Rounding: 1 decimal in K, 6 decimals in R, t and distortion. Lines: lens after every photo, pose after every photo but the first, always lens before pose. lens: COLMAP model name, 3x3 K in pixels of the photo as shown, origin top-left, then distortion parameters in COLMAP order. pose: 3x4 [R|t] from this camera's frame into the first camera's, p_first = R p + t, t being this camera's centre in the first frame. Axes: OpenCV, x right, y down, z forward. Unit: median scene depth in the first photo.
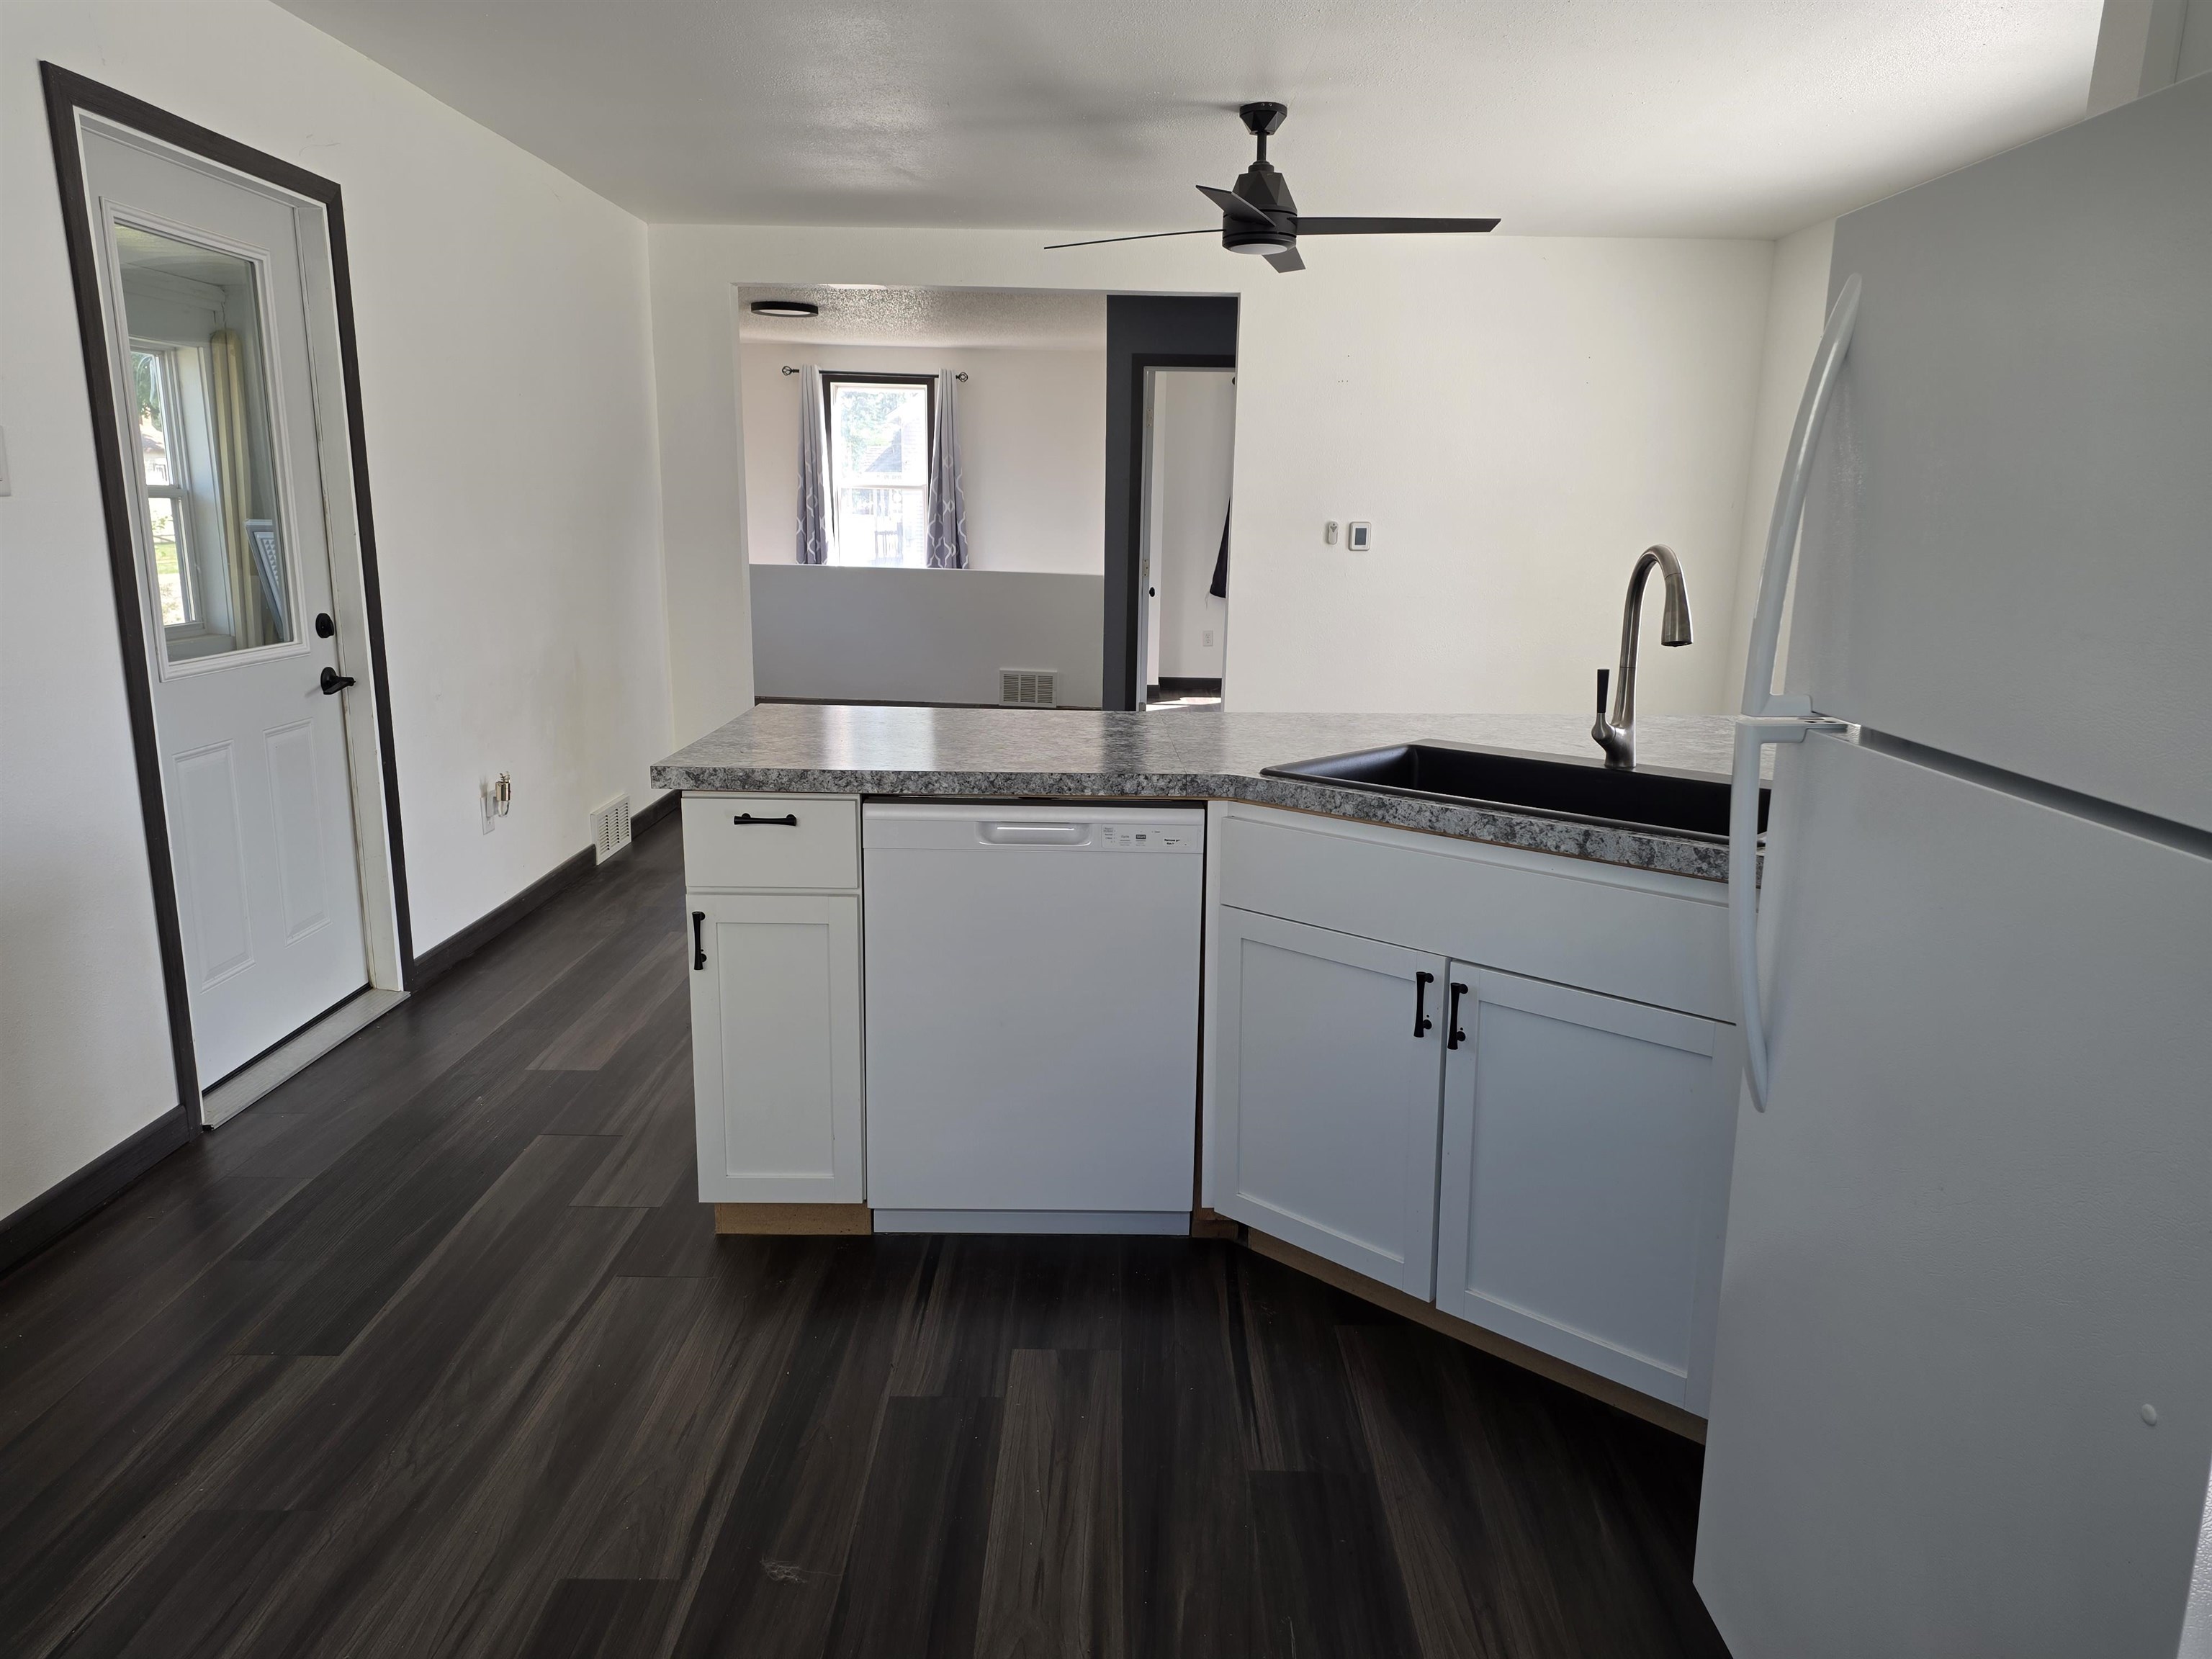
lens RADIAL K [[1504.4, 0, 1103.7], [0, 1504.4, 807.1], [0, 0, 1]] dist [0.055082, -0.001018]
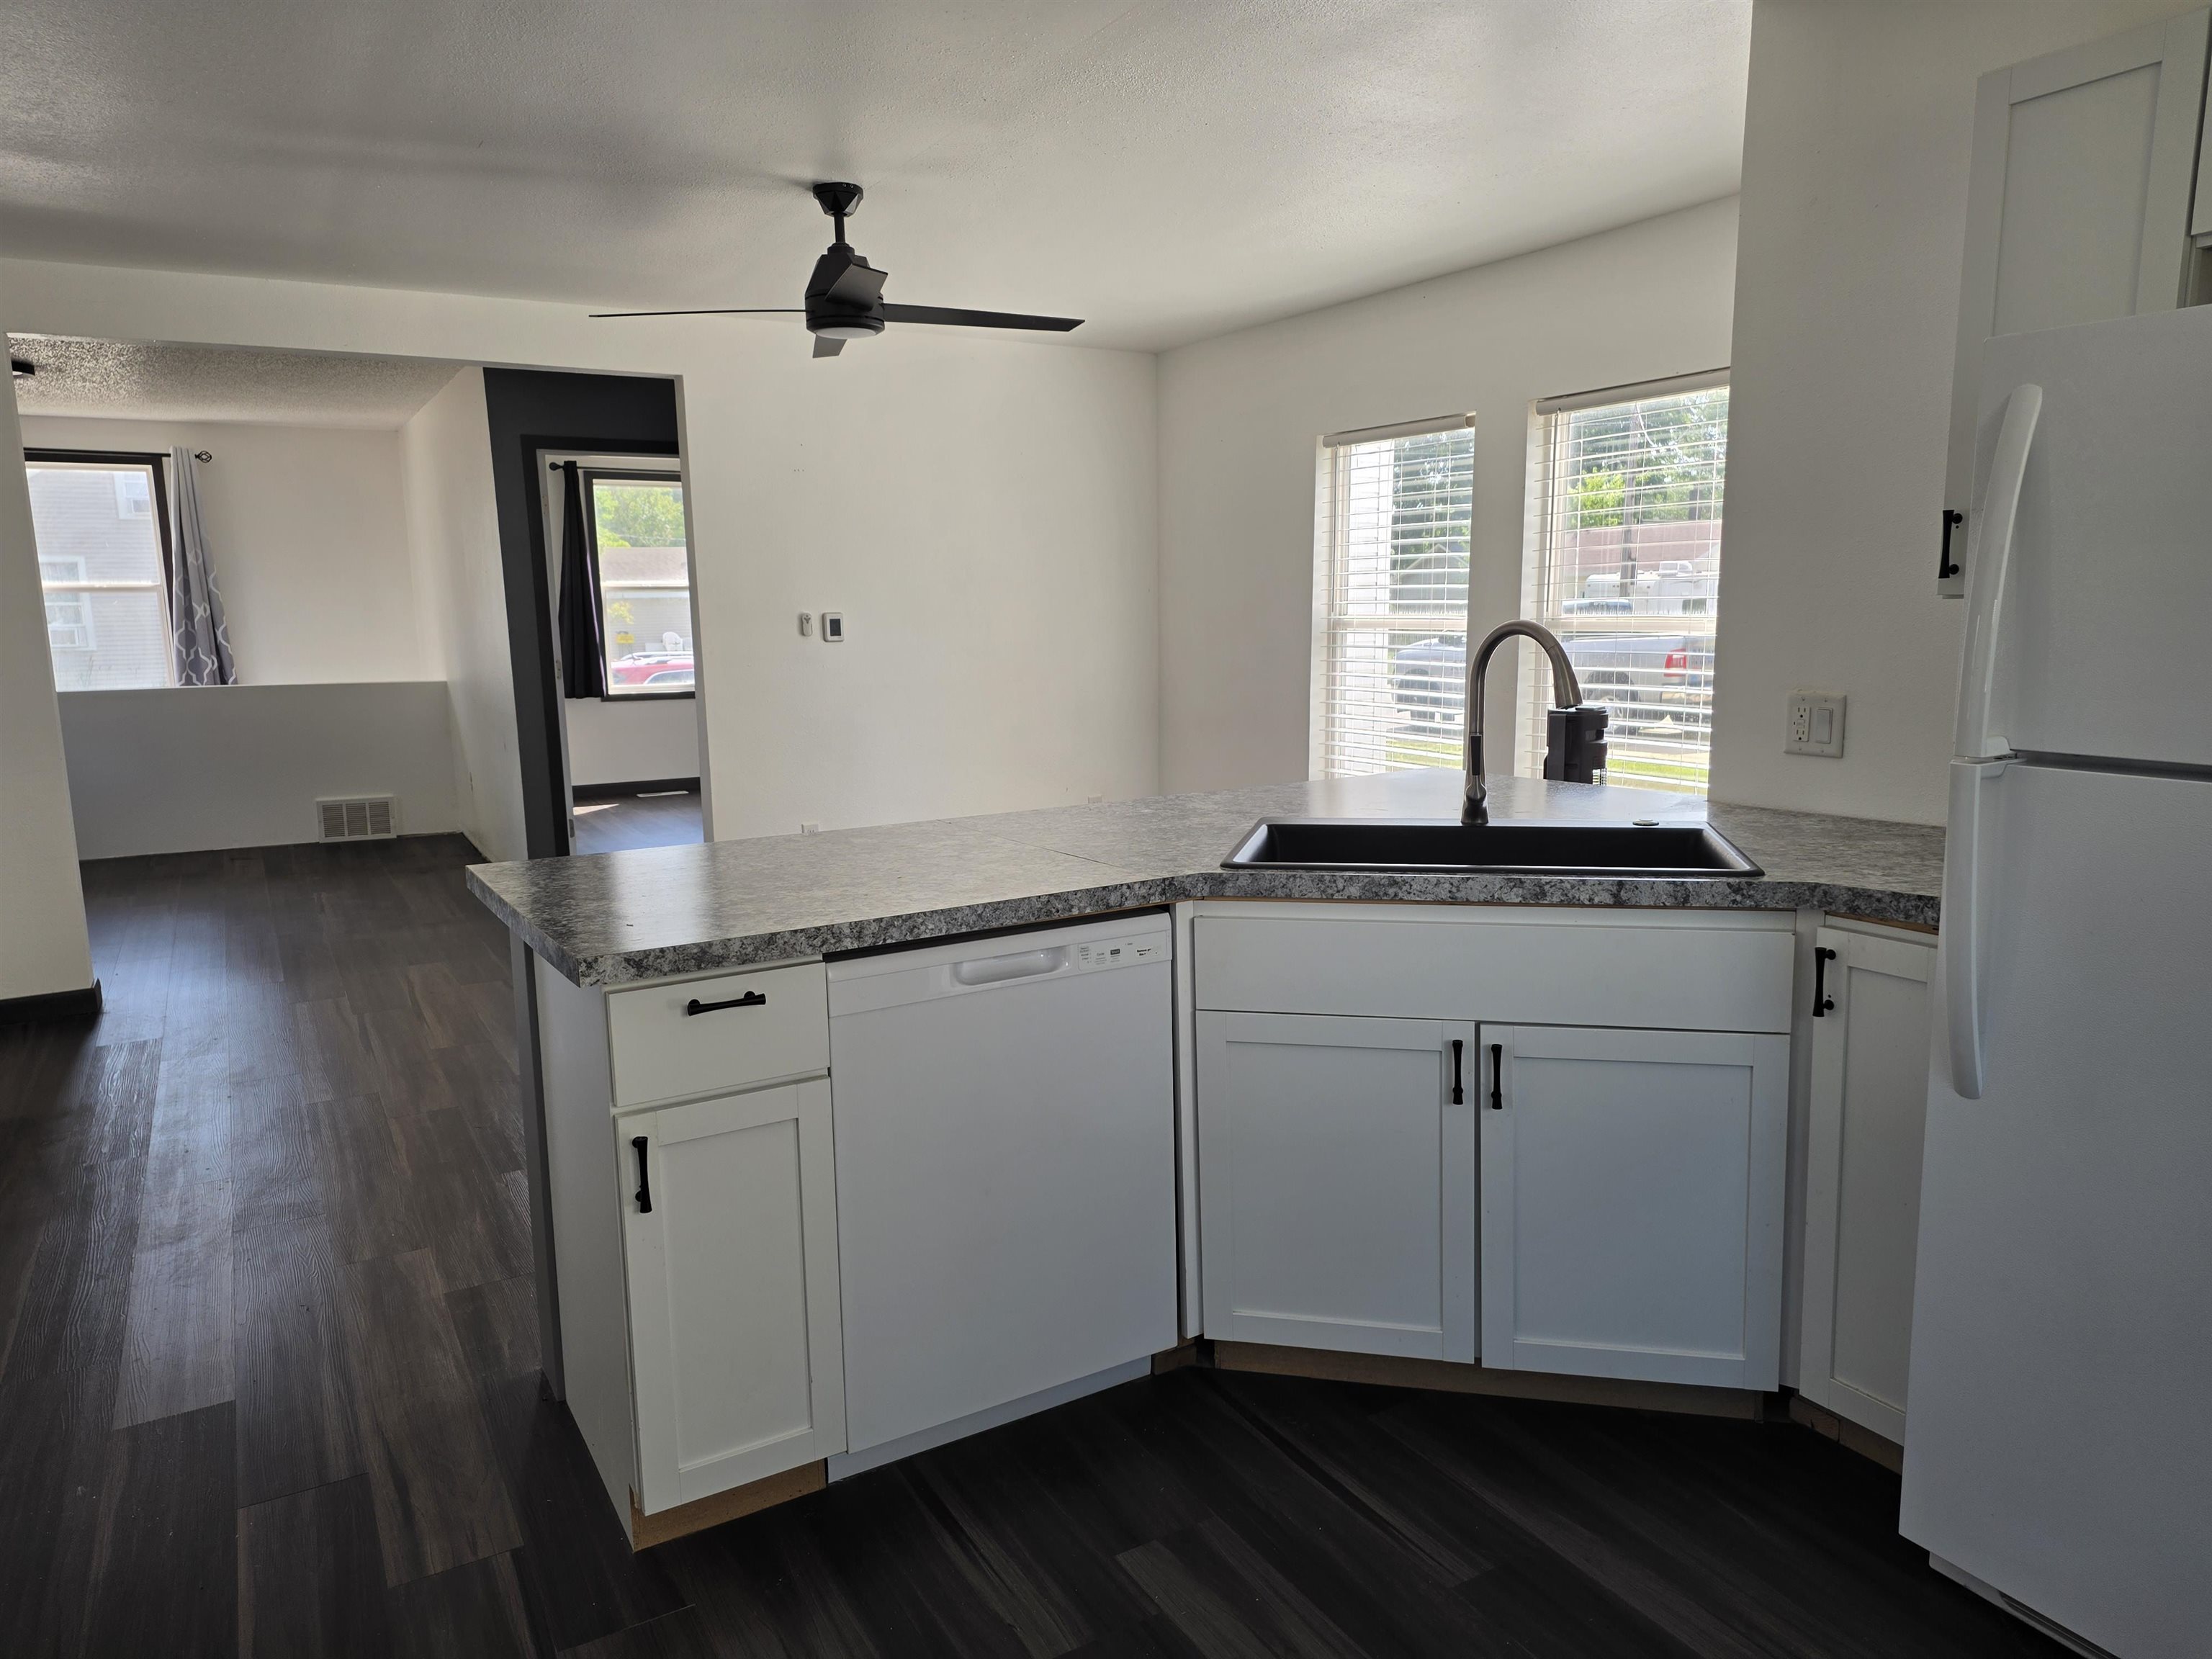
lens RADIAL K [[1477.2, 0, 1111.7], [0, 1477.2, 814.7], [0, 0, 1]] dist [0.090344, -0.100162]
pose [[0.856805, -0.104957, 0.504845, -0.437430], [0.129864, 0.991429, -0.014284, -0.052625], [-0.499019, 0.077800, 0.863092, 0.213724]]
